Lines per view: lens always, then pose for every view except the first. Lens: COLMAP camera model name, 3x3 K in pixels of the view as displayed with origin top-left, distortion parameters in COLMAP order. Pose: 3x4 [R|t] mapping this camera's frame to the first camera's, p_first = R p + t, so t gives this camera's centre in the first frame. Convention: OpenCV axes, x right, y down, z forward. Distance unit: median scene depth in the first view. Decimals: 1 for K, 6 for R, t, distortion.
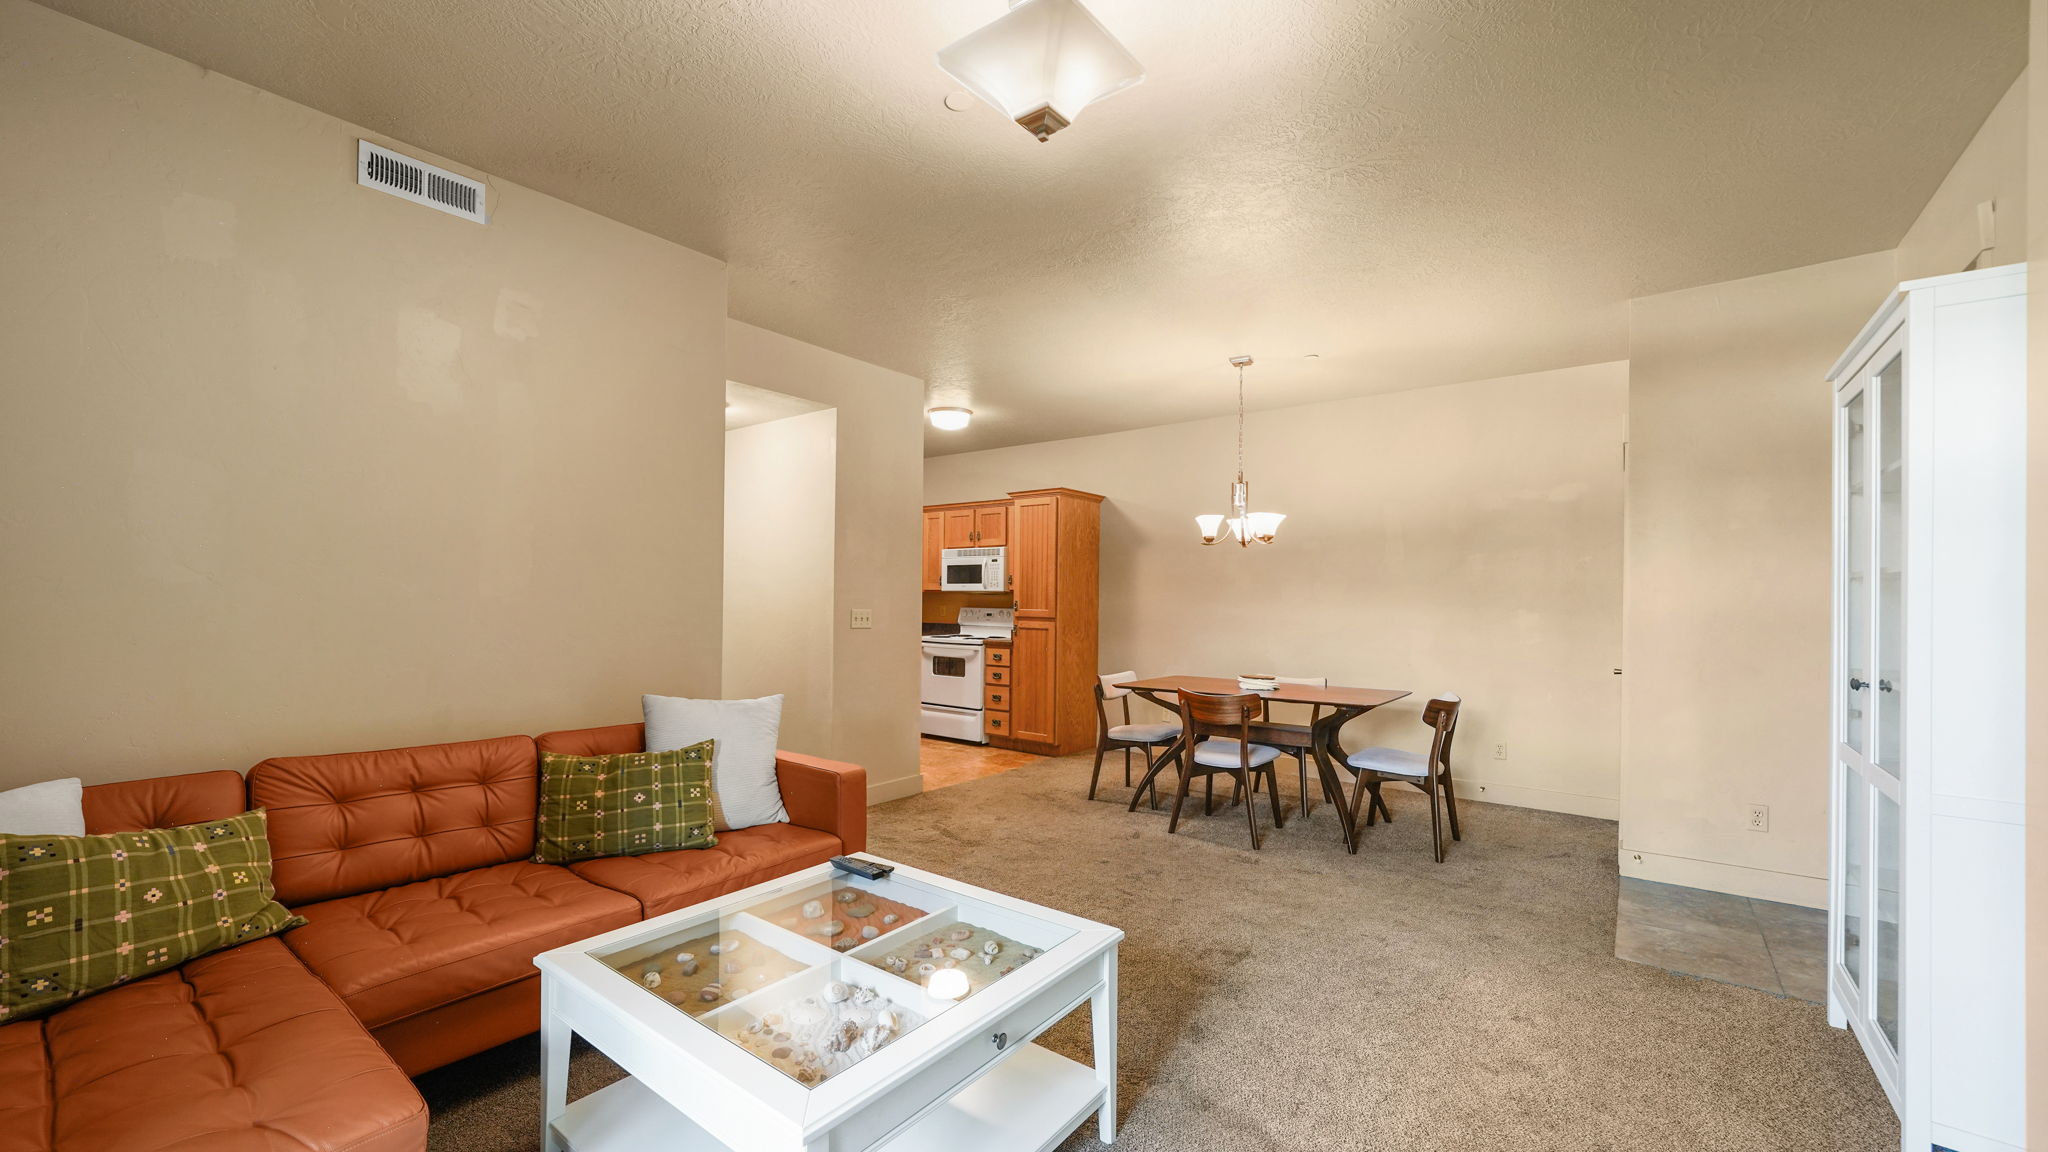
lens RADIAL K [[812.3, 0, 1002.3], [0, 812.3, 576.5], [0, 0, 1]] dist [-0.013965, 0.000094]
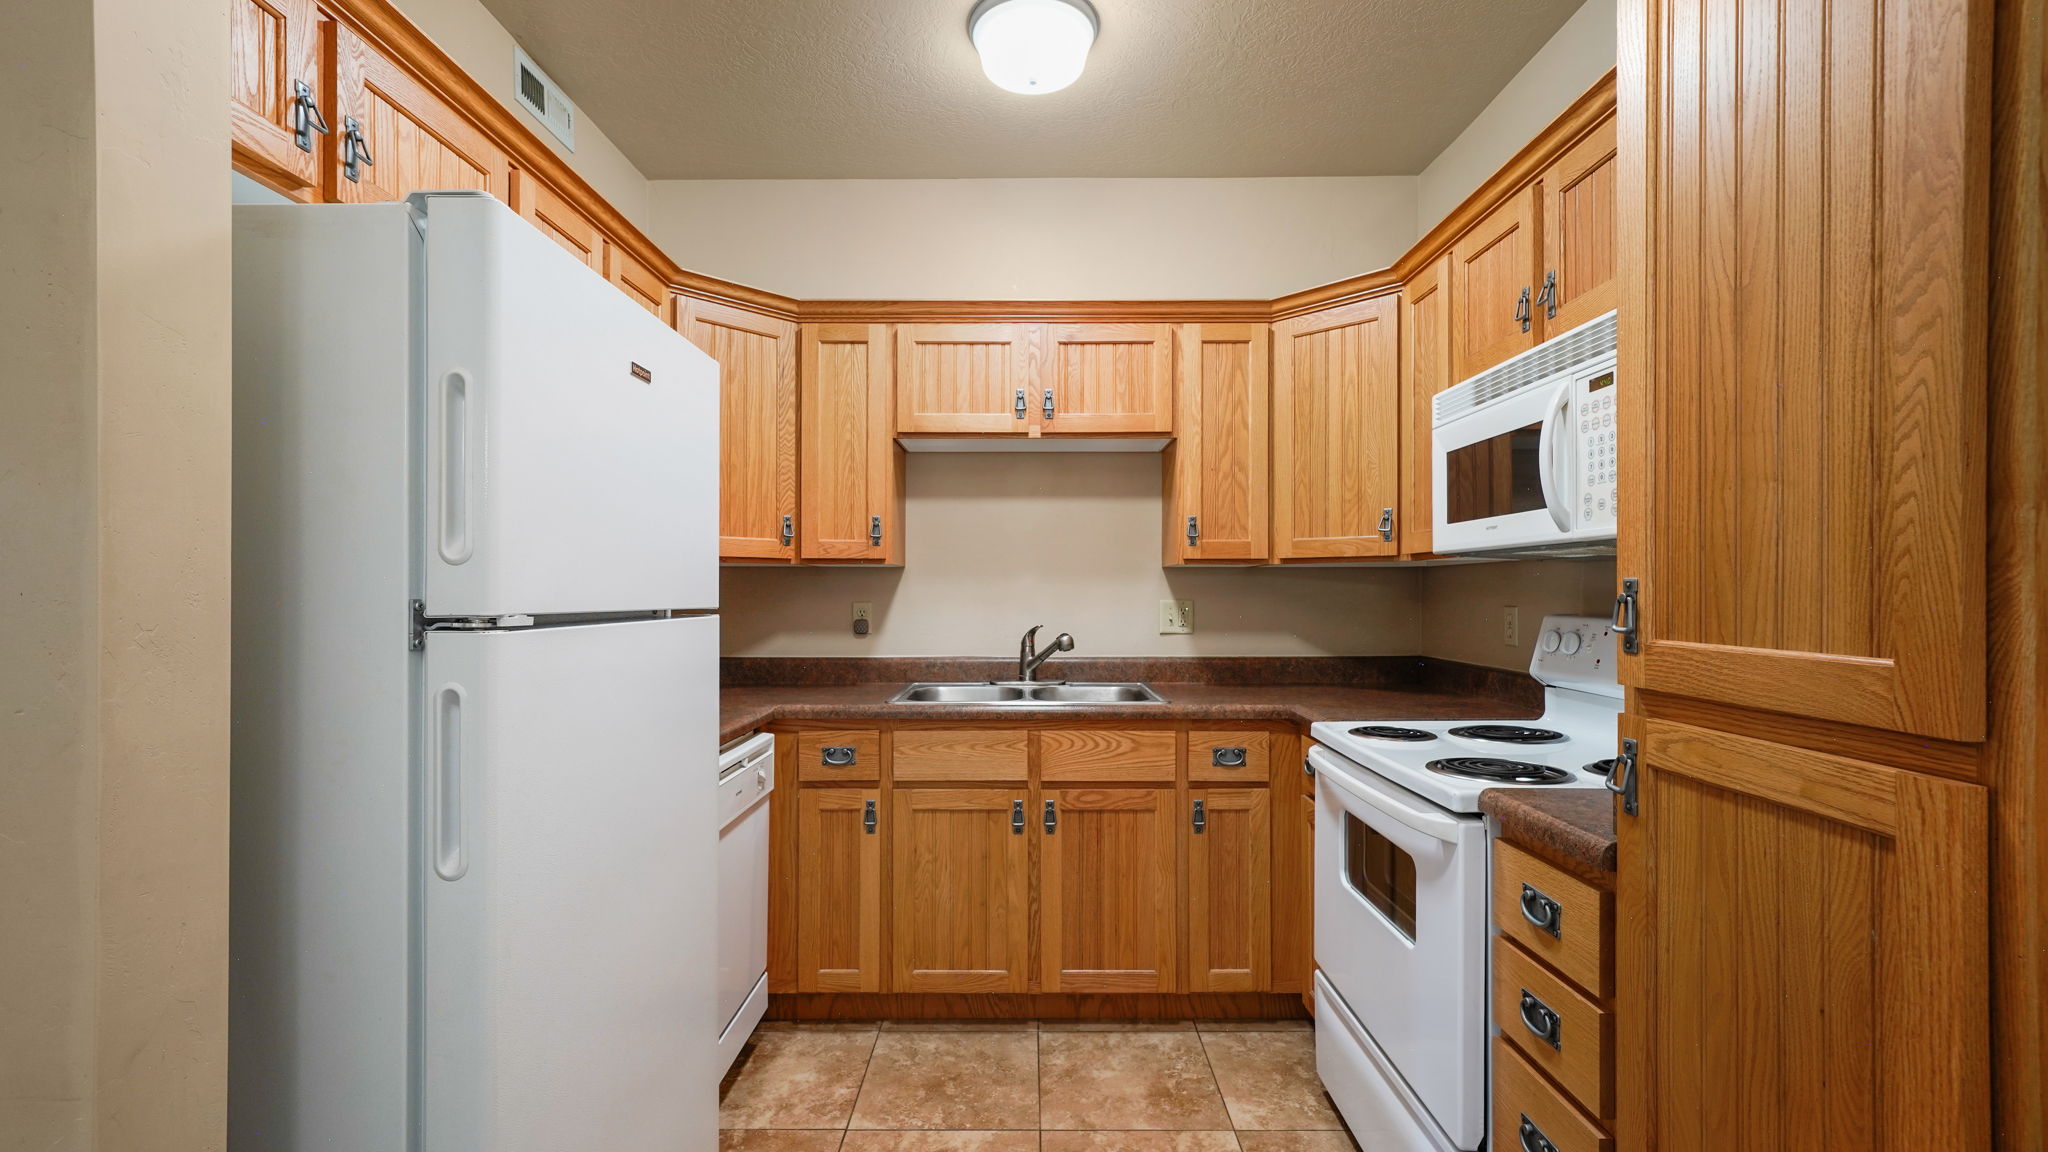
lens RADIAL K [[873.0, 0, 1026.4], [0, 873.0, 582.7], [0, 0, 1]] dist [0.001621, 0.000162]
pose [[0.613819, -0.016110, -0.789282, 0.074991], [0.025423, 0.999677, -0.000633, 0.026837], [0.789037, -0.019678, 0.614030, 0.803729]]
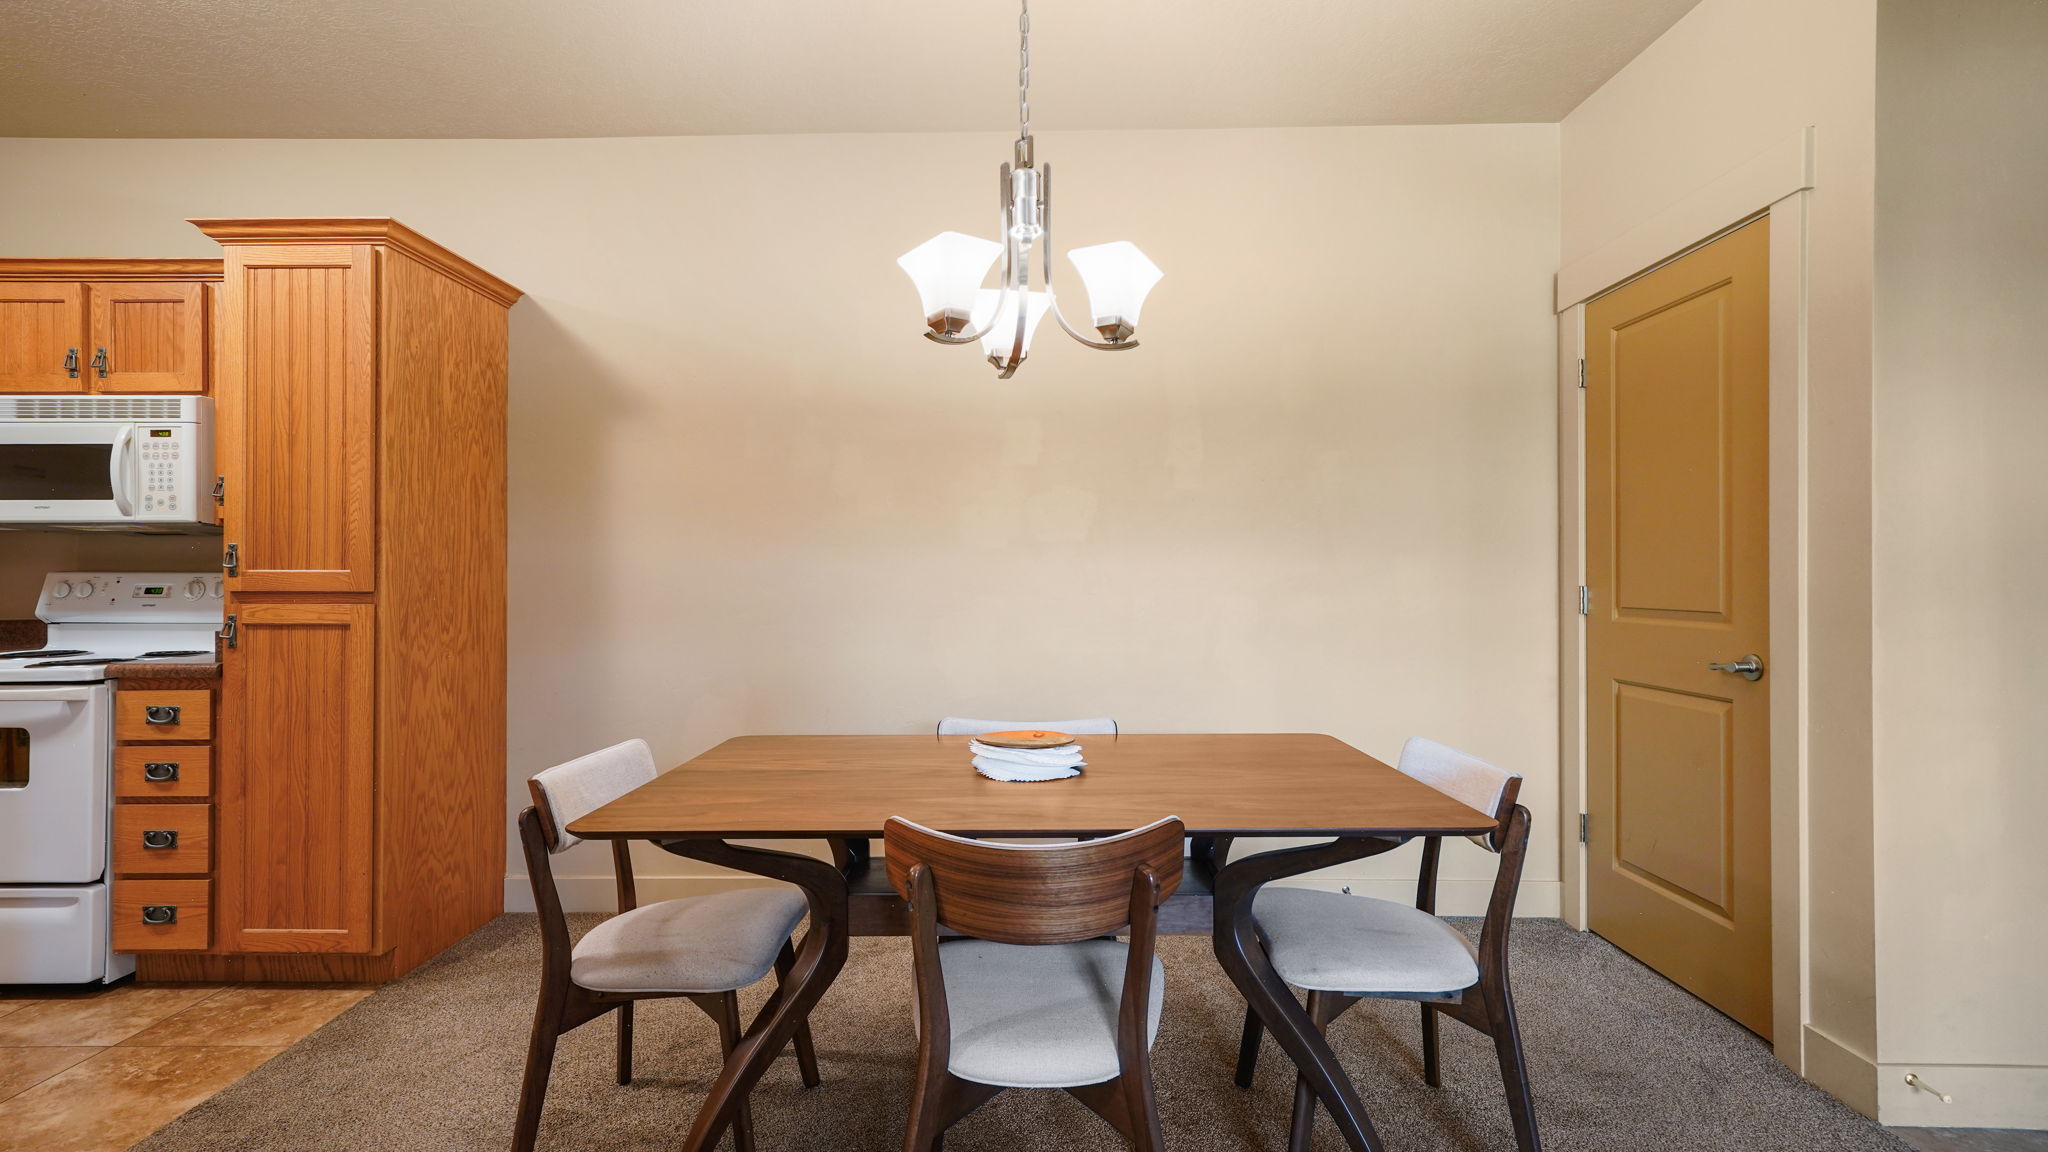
lens RADIAL K [[916.2, 0, 1024.0], [0, 916.2, 576.0], [0, 0, 1]] dist [0.005047, 0.000739]
pose [[0.789518, -0.011346, 0.613622, 0.041793], [-0.006467, 0.999620, 0.026804, 0.029865], [-0.613693, -0.025130, 0.789145, 0.489812]]
